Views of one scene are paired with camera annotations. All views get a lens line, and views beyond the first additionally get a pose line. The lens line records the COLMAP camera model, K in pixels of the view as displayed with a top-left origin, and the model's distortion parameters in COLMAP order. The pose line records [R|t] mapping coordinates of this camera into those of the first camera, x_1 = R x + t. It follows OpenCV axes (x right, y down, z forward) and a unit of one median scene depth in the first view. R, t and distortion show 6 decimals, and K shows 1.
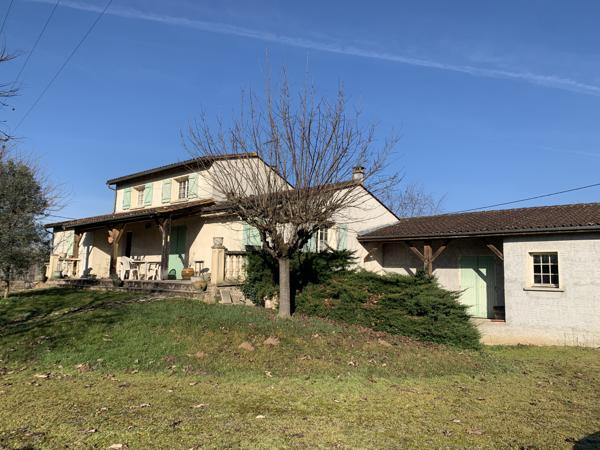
lens RADIAL K [[467.3, 0, 300.0], [0, 467.3, 225.0], [0, 0, 1]] dist [0.131615, -0.208837]
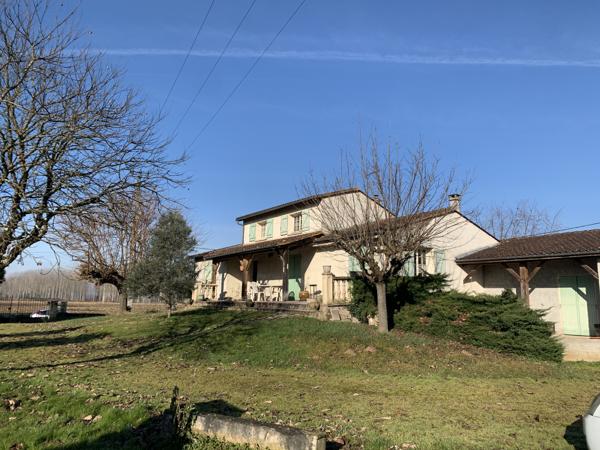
lens RADIAL K [[467.3, 0, 300.0], [0, 467.3, 225.0], [0, 0, 1]] dist [0.131615, -0.208837]
pose [[0.970764, -0.050459, -0.234673, 0.043856], [0.040498, 0.998070, -0.047075, -0.022818], [0.236595, 0.036195, 0.970934, -0.182048]]
